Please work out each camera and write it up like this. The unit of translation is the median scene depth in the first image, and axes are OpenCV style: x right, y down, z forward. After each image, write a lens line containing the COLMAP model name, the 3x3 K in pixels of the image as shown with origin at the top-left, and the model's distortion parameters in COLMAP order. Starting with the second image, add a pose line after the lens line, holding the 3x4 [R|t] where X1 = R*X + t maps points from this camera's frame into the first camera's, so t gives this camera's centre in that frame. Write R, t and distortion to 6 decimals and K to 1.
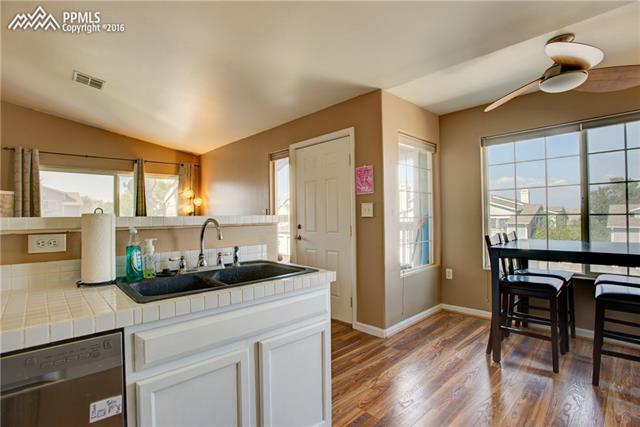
lens RADIAL K [[304.9, 0, 326.1], [0, 304.9, 216.2], [0, 0, 1]] dist [-0.059068, 0.024000]
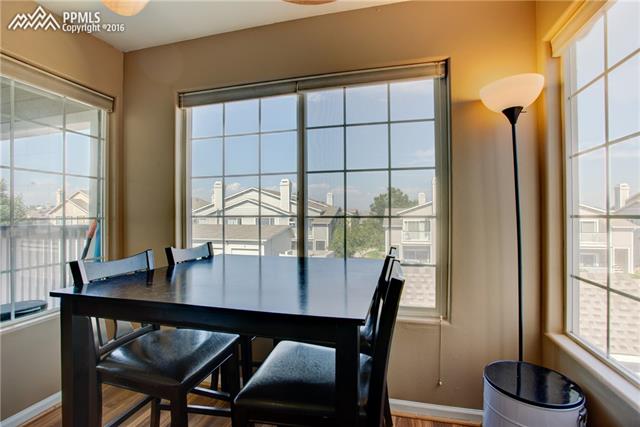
lens RADIAL K [[304.9, 0, 326.1], [0, 304.9, 216.2], [0, 0, 1]] dist [-0.059068, 0.024000]
pose [[0.871336, 0.010825, 0.490568, 0.477841], [-0.009307, 0.999941, -0.005533, -0.001467], [-0.490599, 0.000255, 0.871385, 0.297336]]
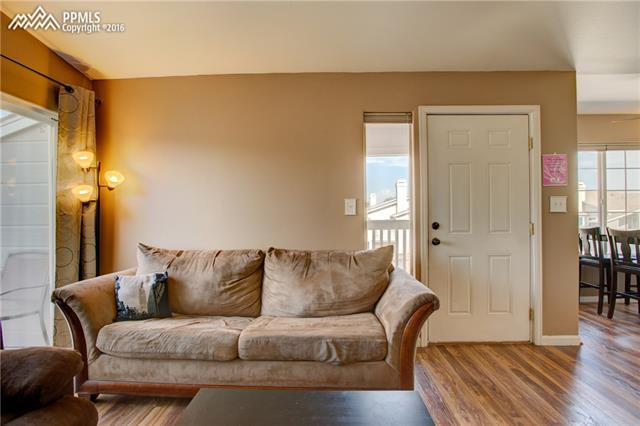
lens RADIAL K [[304.9, 0, 326.1], [0, 304.9, 215.7], [0, 0, 1]] dist [-0.059068, 0.024000]
pose [[0.726031, 0.007167, 0.687625, -0.820150], [-0.002644, 0.999967, -0.007630, 0.018440], [-0.687657, 0.003721, 0.726026, 0.733502]]
